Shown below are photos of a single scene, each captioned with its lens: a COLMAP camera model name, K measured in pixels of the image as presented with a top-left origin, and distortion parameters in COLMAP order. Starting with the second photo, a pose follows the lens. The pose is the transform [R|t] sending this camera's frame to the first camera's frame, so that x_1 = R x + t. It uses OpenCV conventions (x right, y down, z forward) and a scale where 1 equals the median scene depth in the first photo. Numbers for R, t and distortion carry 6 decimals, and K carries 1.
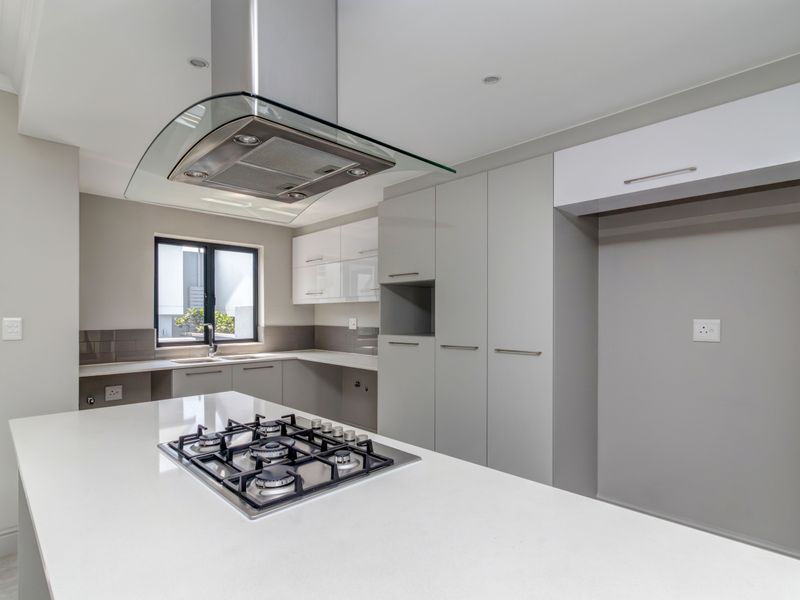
lens RADIAL K [[432.7, 0, 400.0], [0, 432.7, 300.0], [0, 0, 1]] dist [-0.003040, -0.000195]
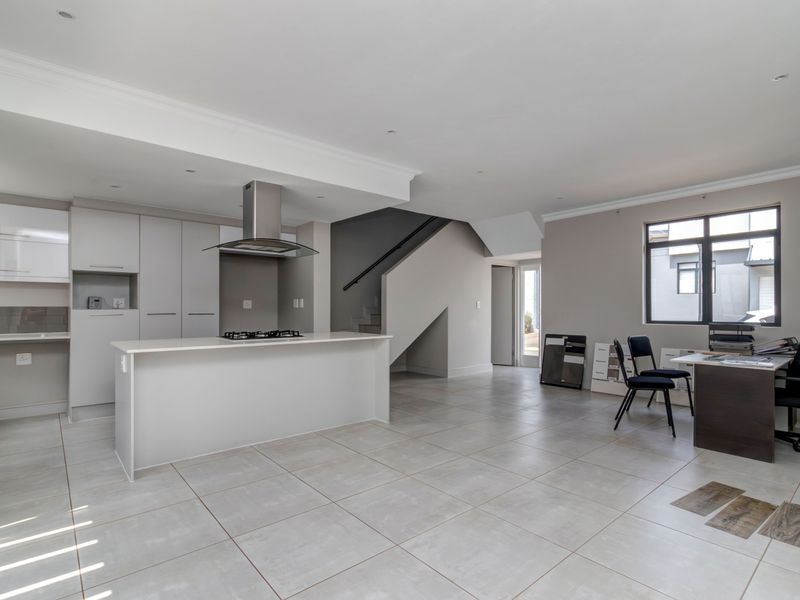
lens RADIAL K [[416.5, 0, 399.5], [0, 416.5, 307.5], [0, 0, 1]] dist [0.031918, 0.000080]
pose [[0.110353, -0.009240, 0.993849, -1.353920], [-0.041125, 0.999058, 0.013855, 0.016796], [-0.993041, -0.042401, 0.109870, -0.131342]]
